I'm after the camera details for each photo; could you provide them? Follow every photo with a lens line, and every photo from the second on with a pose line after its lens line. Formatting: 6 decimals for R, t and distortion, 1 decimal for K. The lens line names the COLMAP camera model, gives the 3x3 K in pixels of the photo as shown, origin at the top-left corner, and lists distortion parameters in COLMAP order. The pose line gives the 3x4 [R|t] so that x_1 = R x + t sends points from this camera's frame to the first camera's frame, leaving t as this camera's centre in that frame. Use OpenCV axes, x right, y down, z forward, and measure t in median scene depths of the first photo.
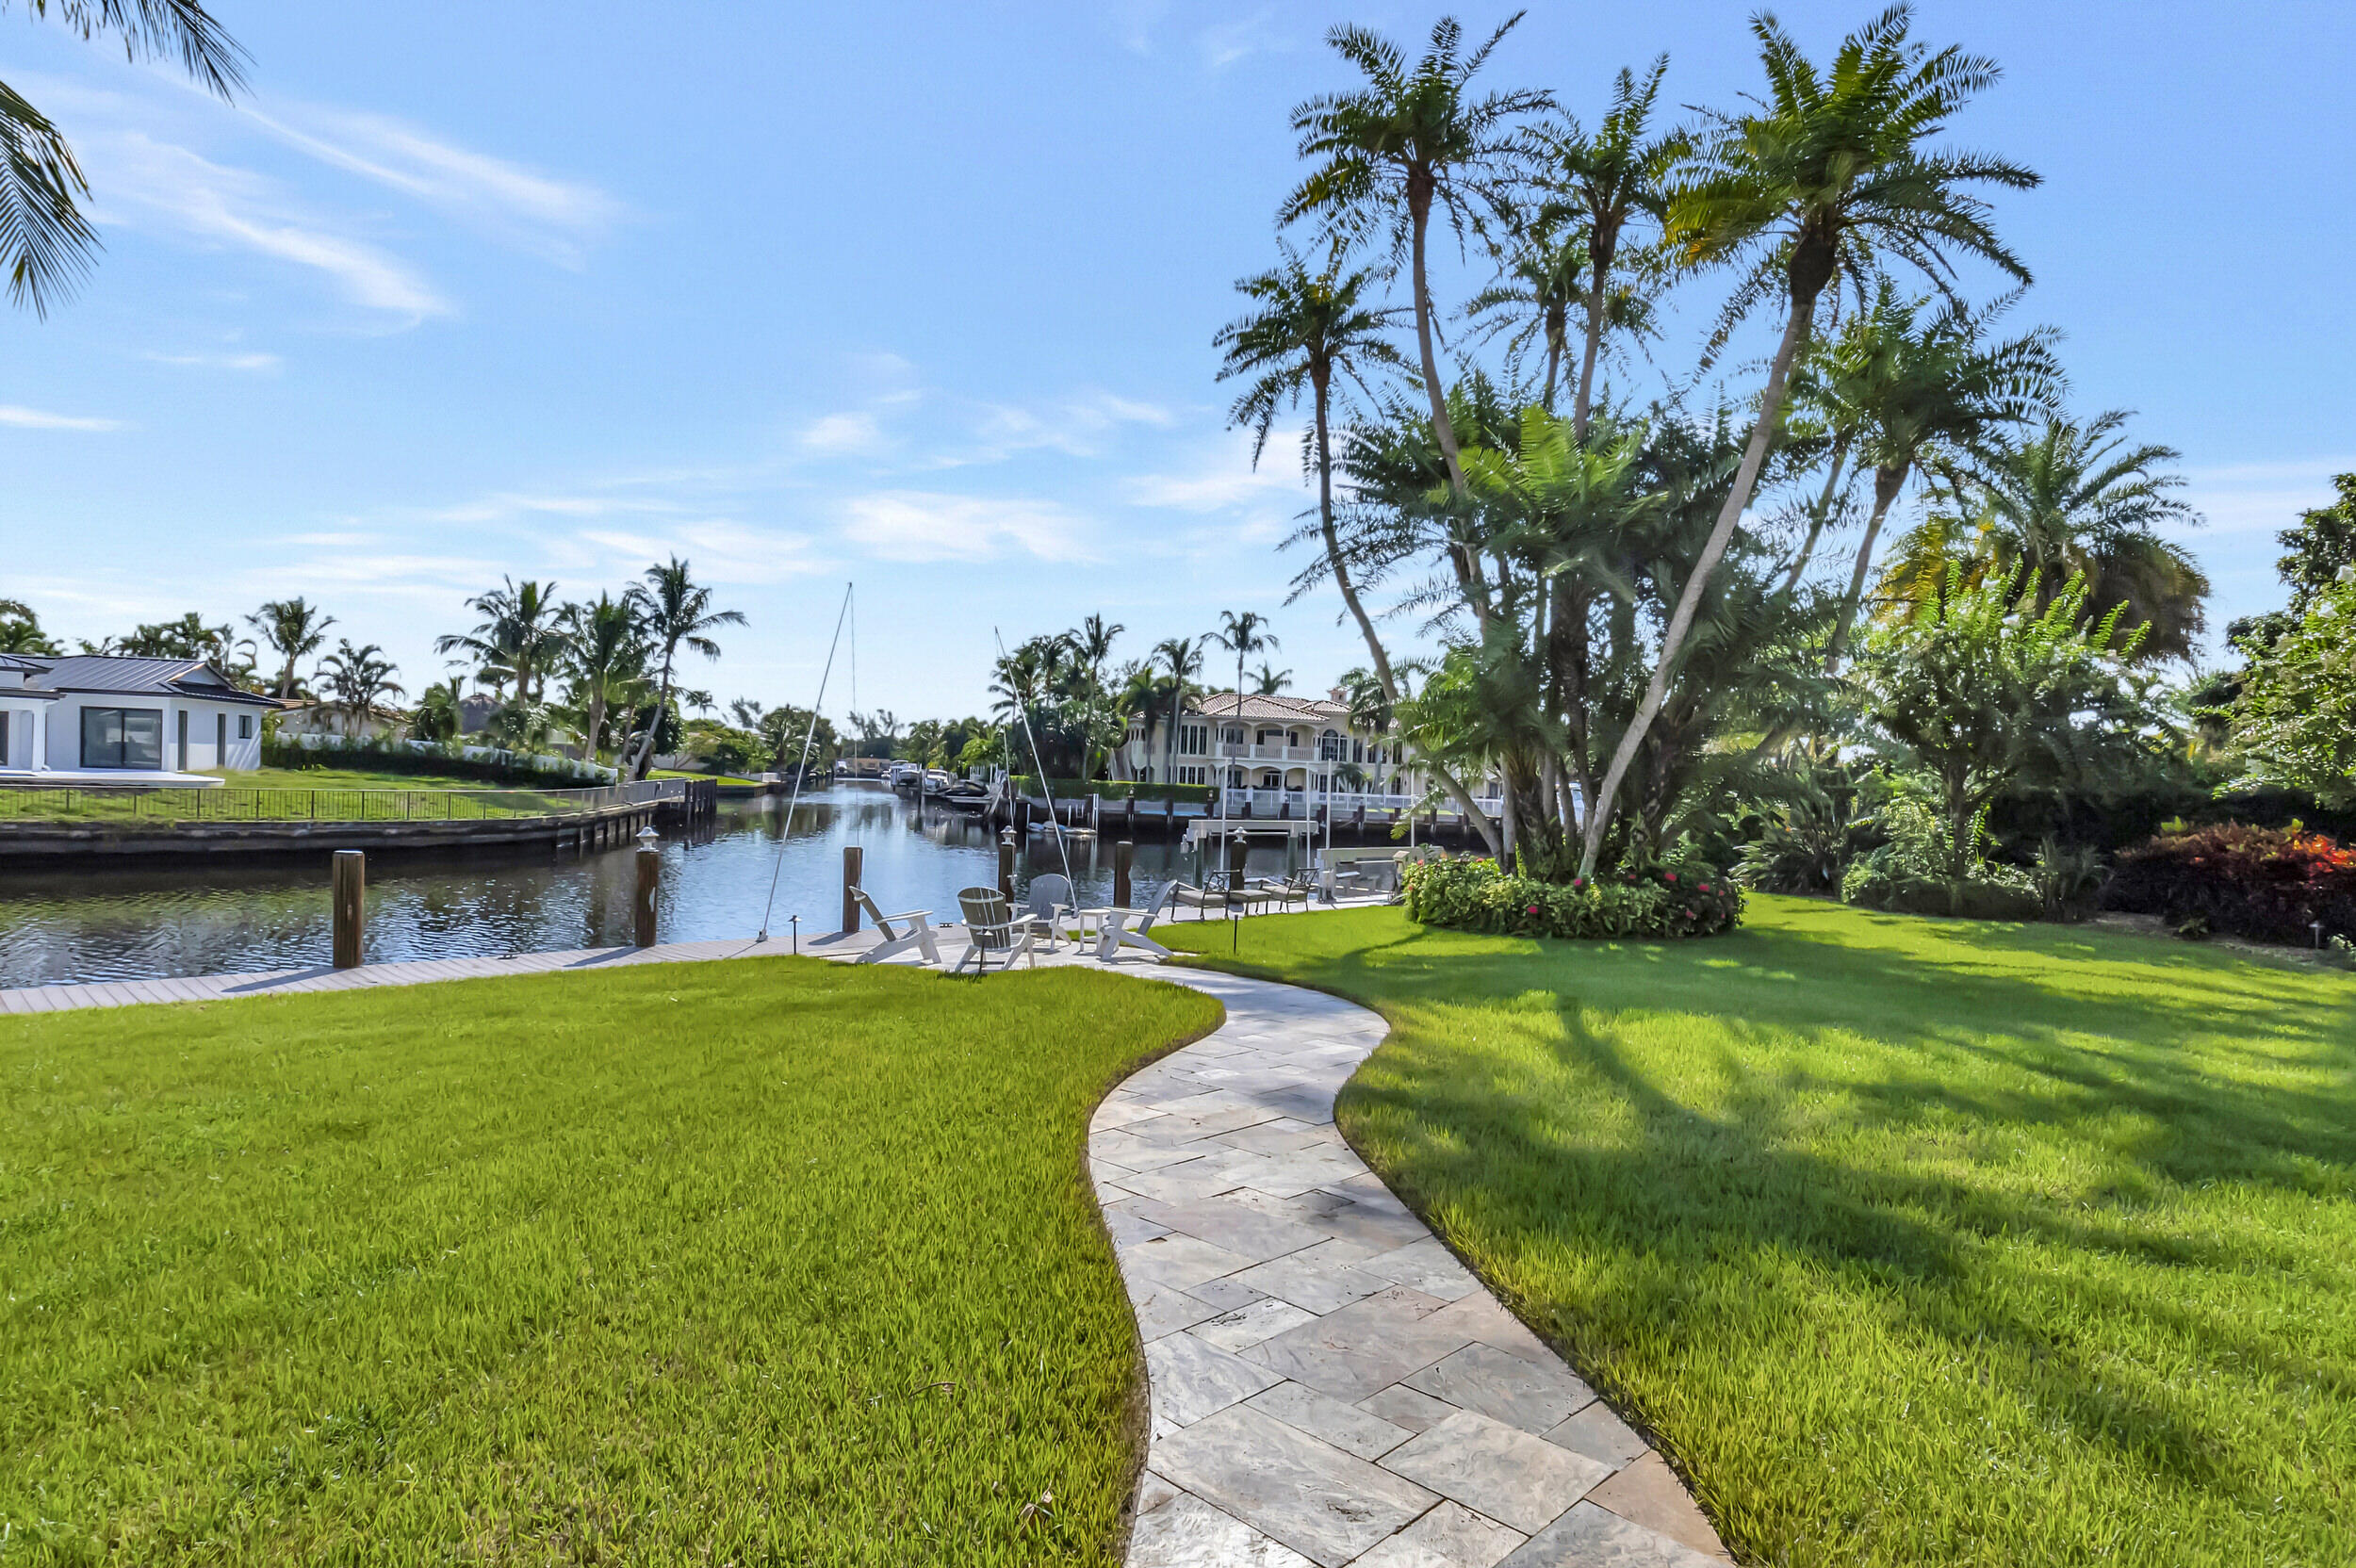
lens RADIAL K [[1204.2, 0, 1166.7], [0, 1204.2, 809.3], [0, 0, 1]] dist [0.001040, 0.000172]
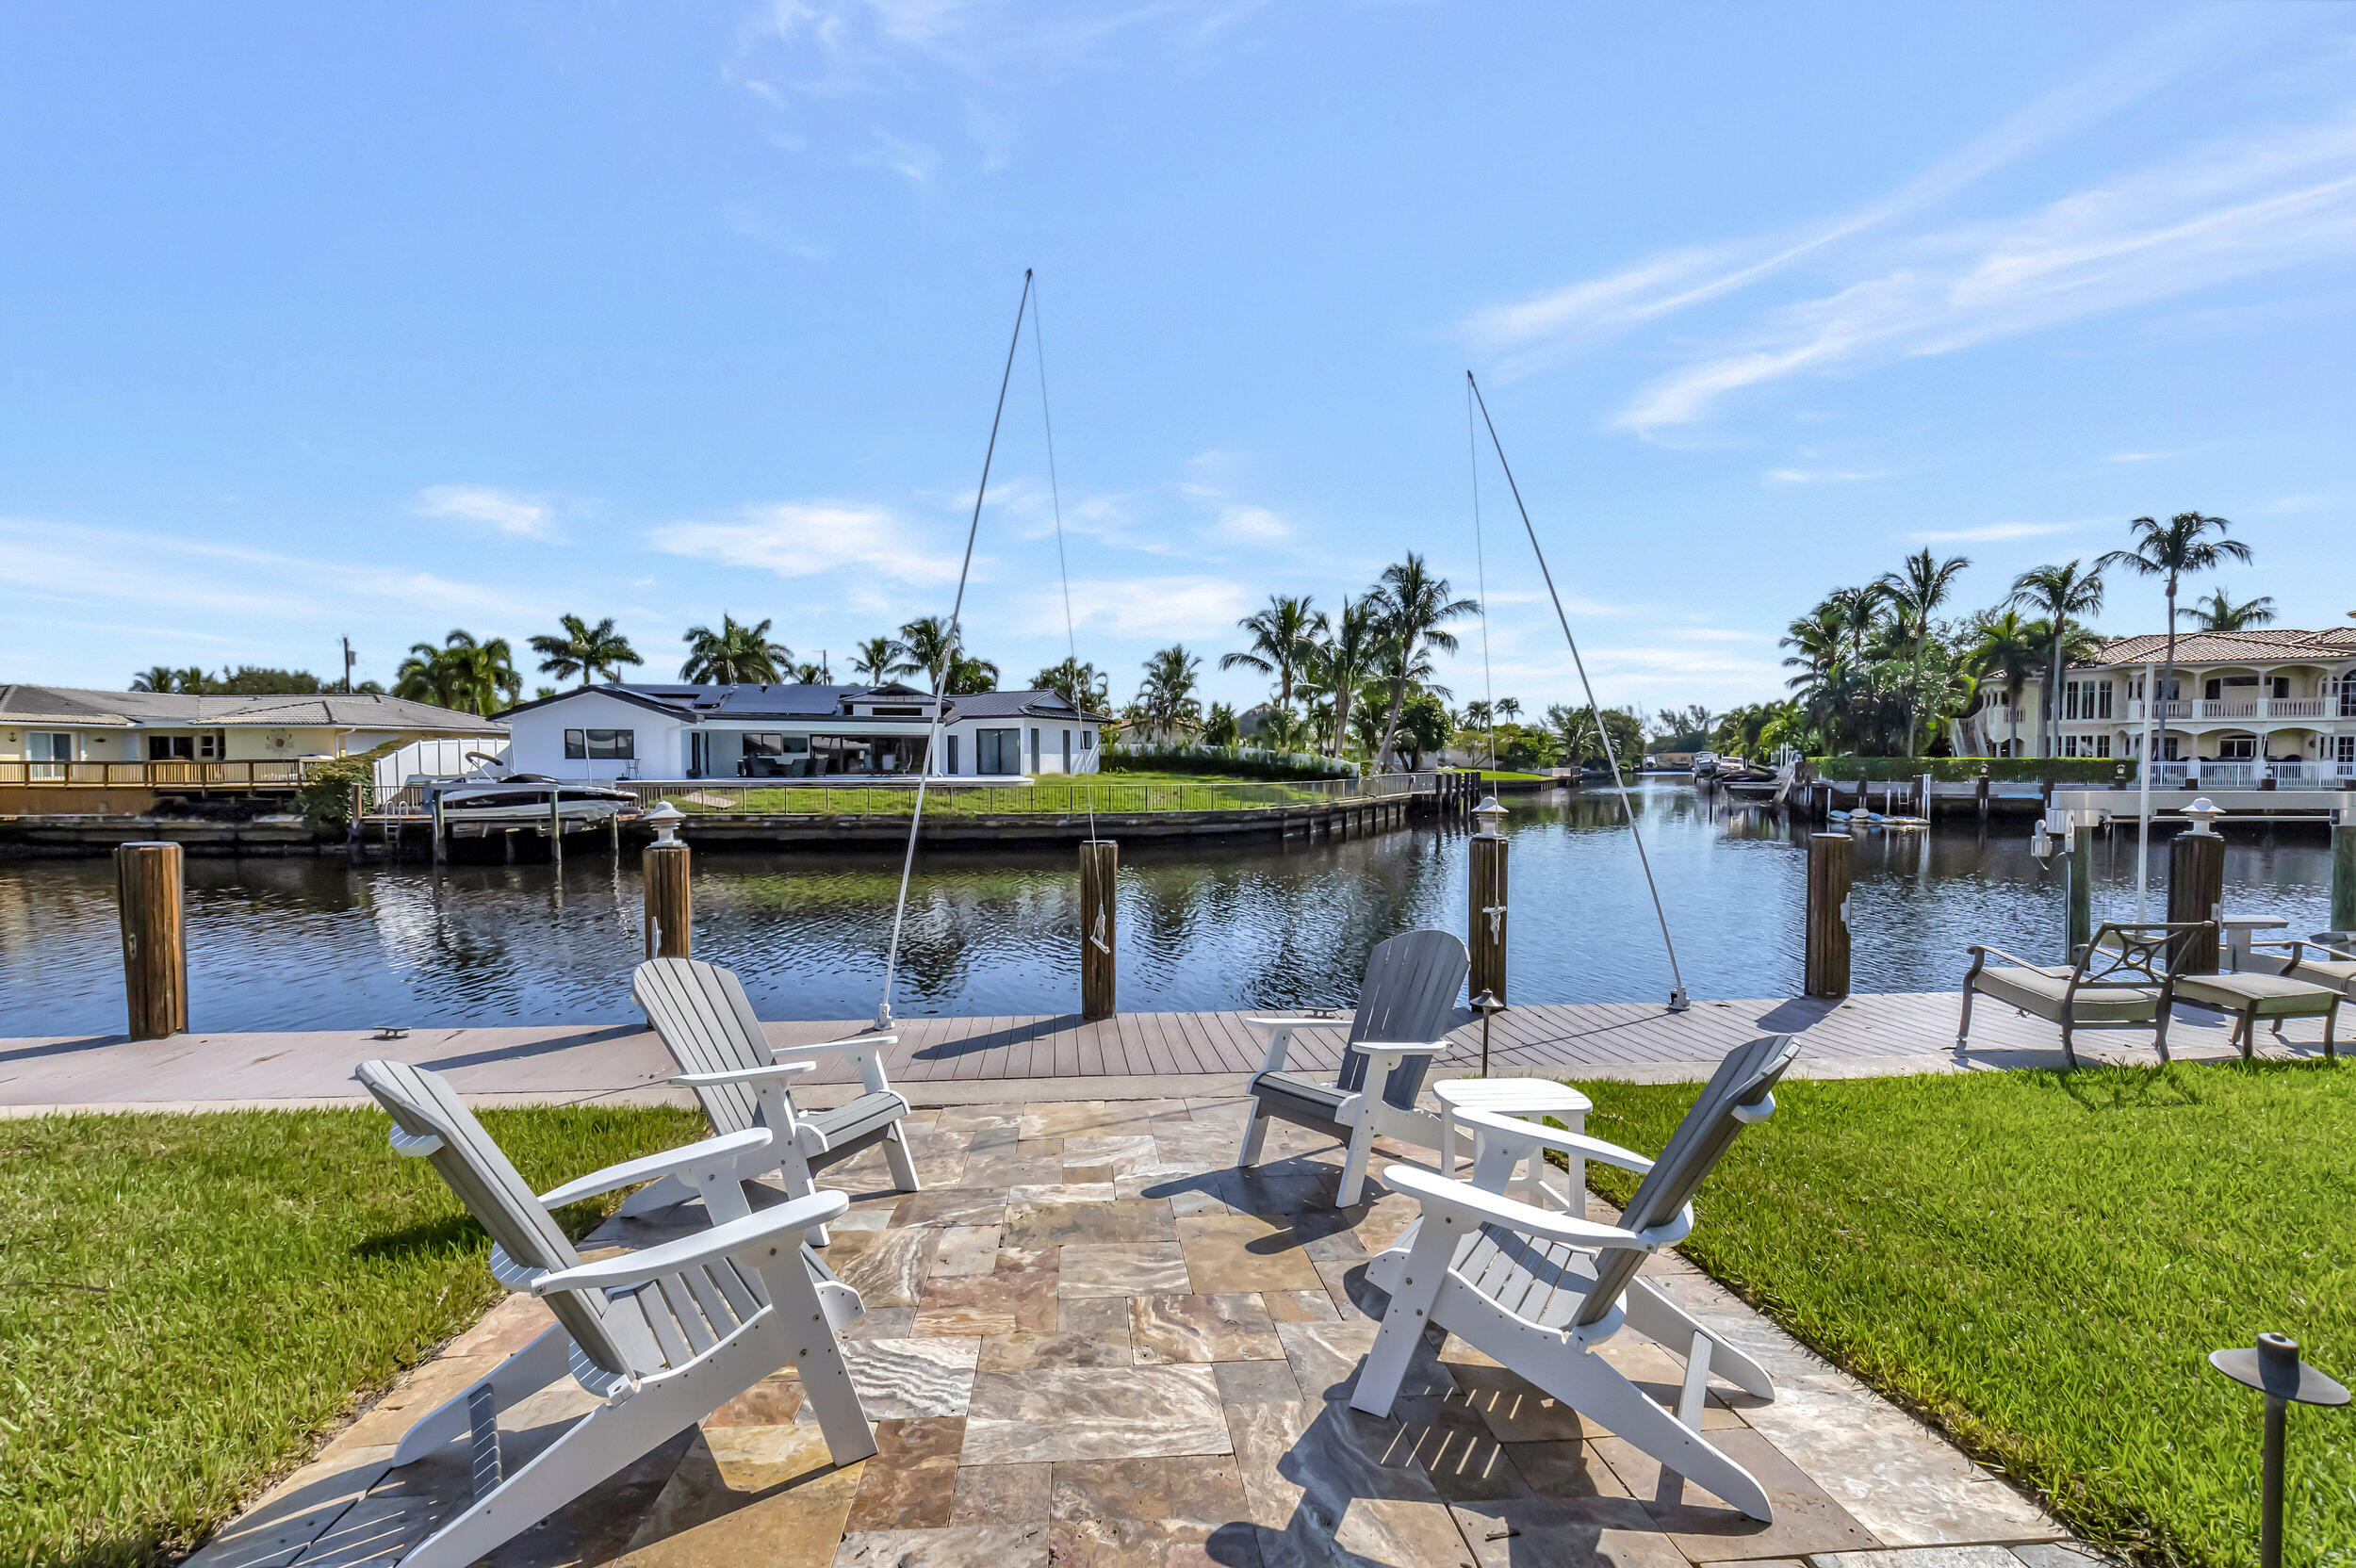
lens RADIAL K [[1048.9, 0, 1169.2], [0, 1048.9, 799.3], [0, 0, 1]] dist [-0.010624, 0.005632]
pose [[0.761684, -0.017280, -0.647718, 0.006729], [0.014069, 0.999850, -0.010130, 0.003889], [0.647795, -0.001397, 0.761813, 0.142279]]
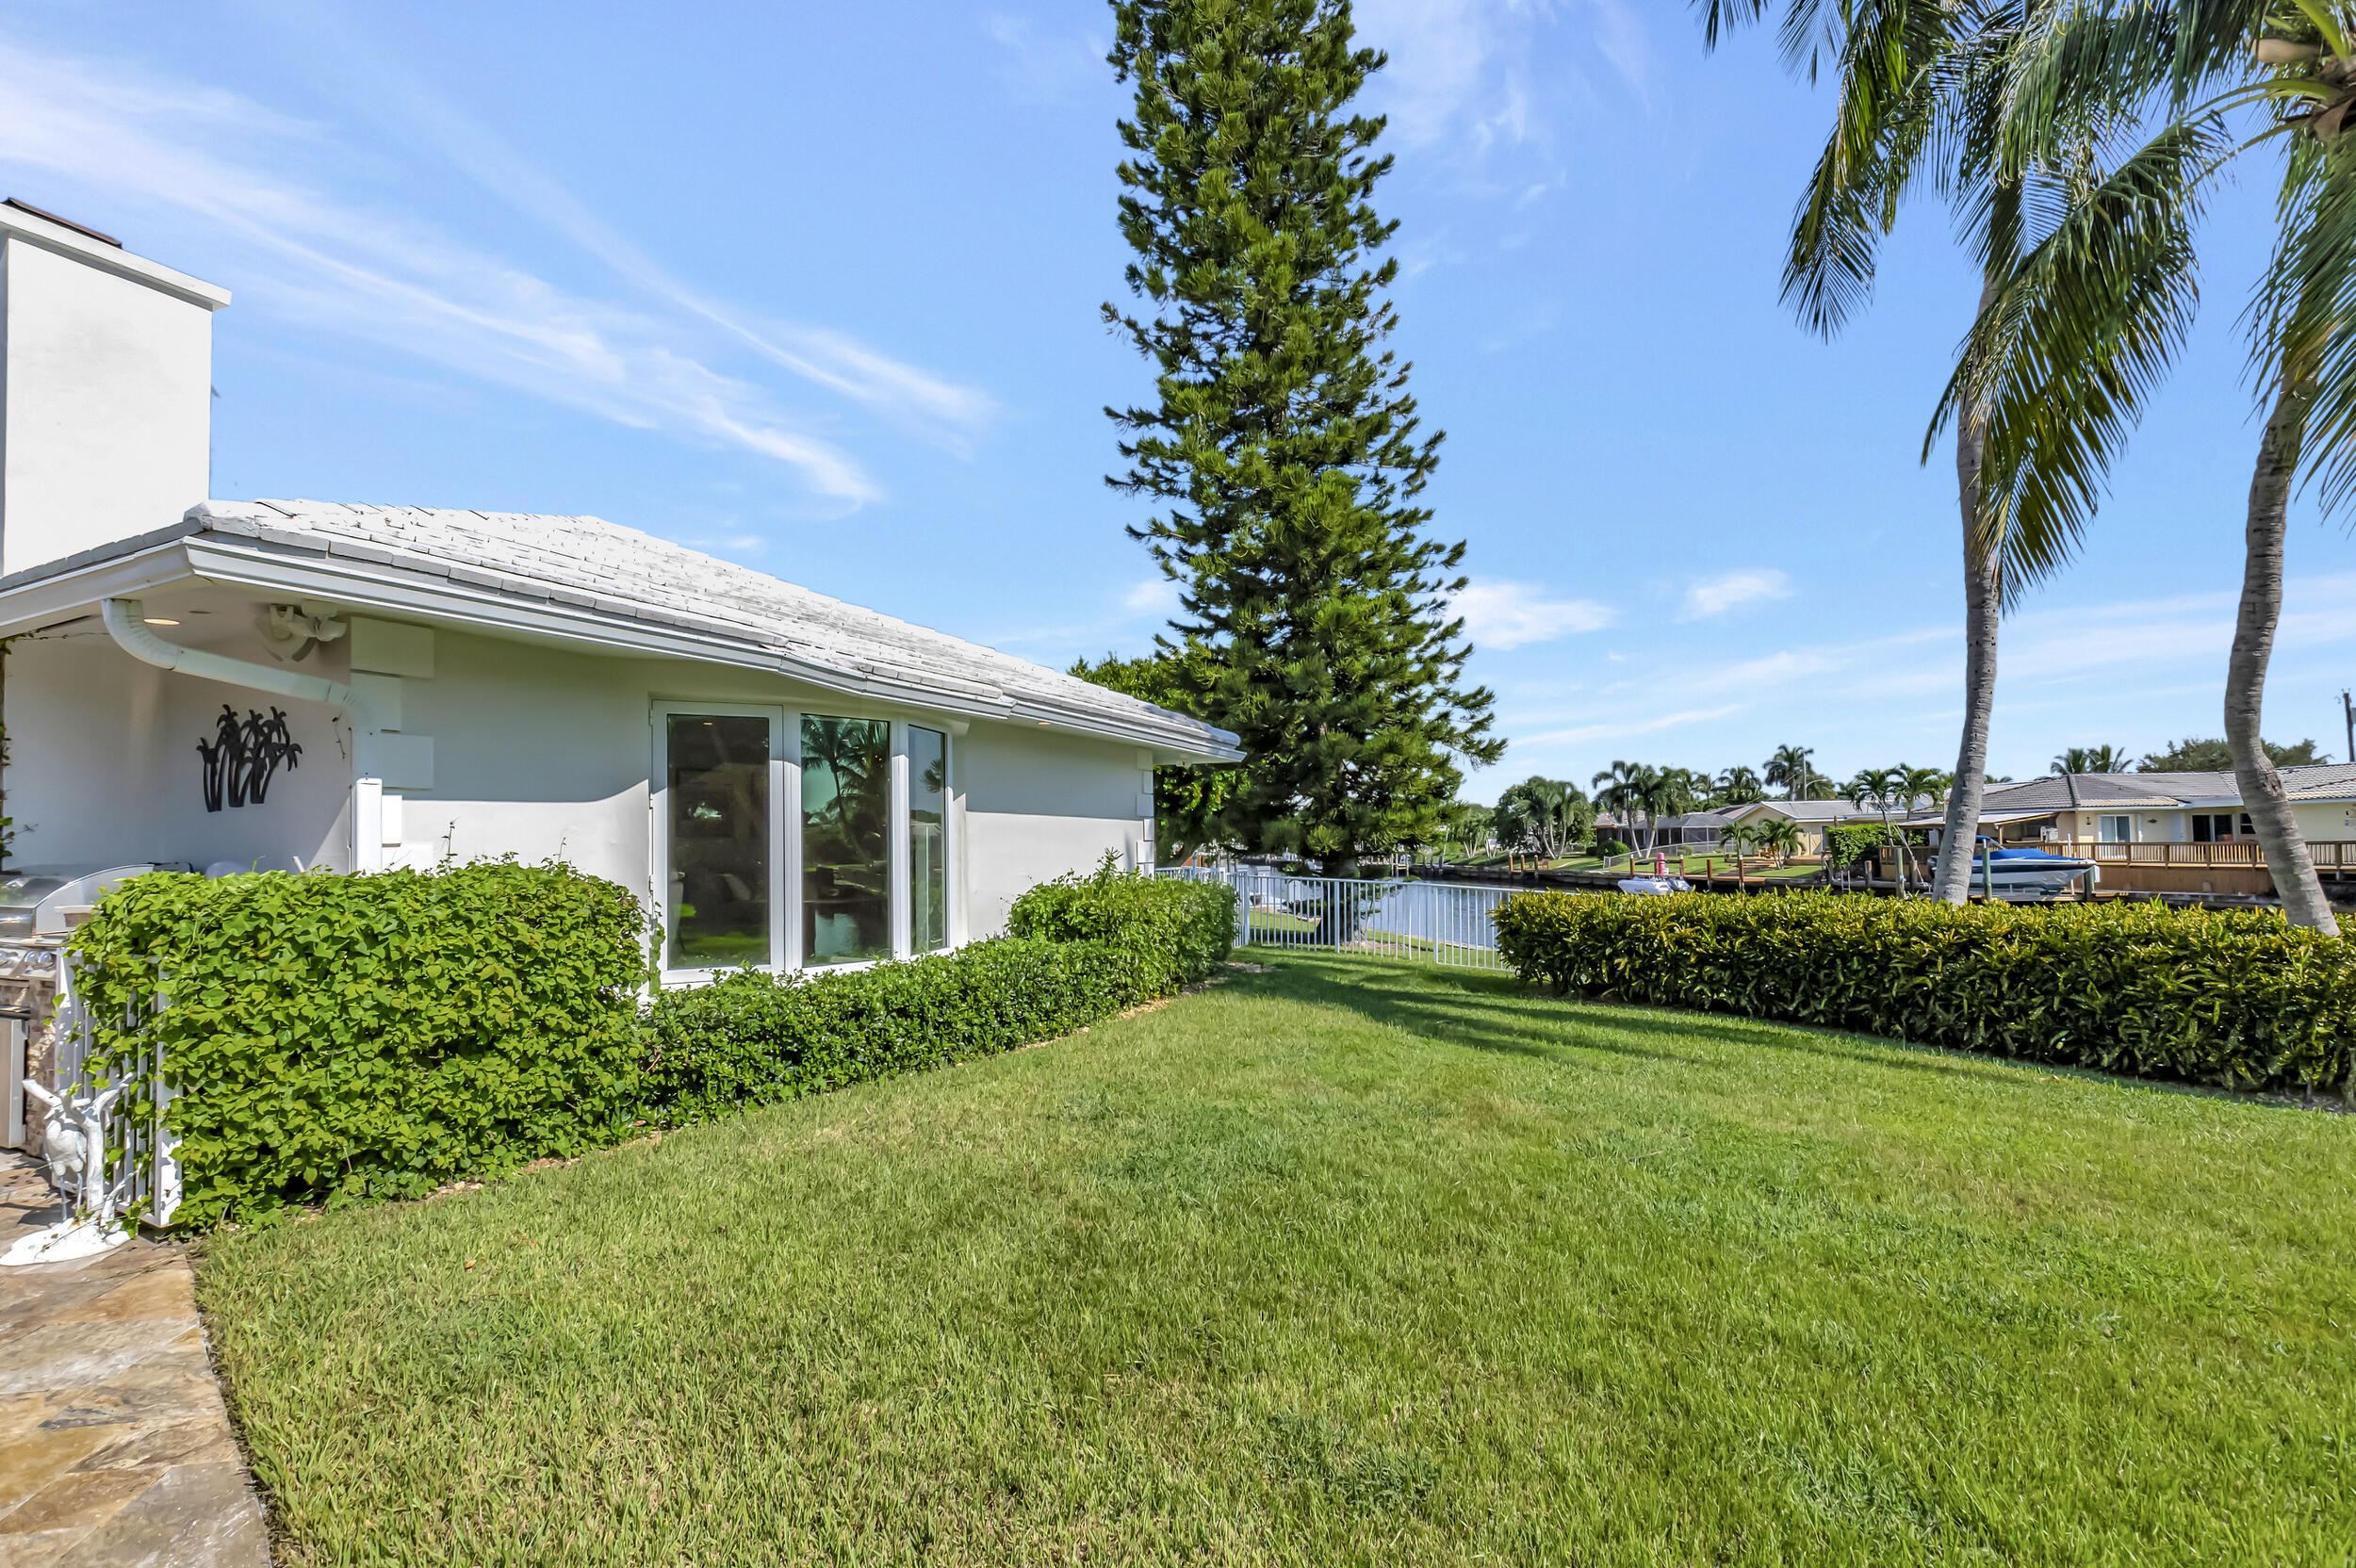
lens RADIAL K [[1048.6, 0, 1188.1], [0, 1048.6, 851.6], [0, 0, 1]] dist [-0.001913, -0.000432]
pose [[-0.526848, -0.029589, -0.849444, 0.006136], [-0.024144, 0.999512, -0.019842, 0.000979], [0.849616, 0.010055, -0.527305, 0.042539]]
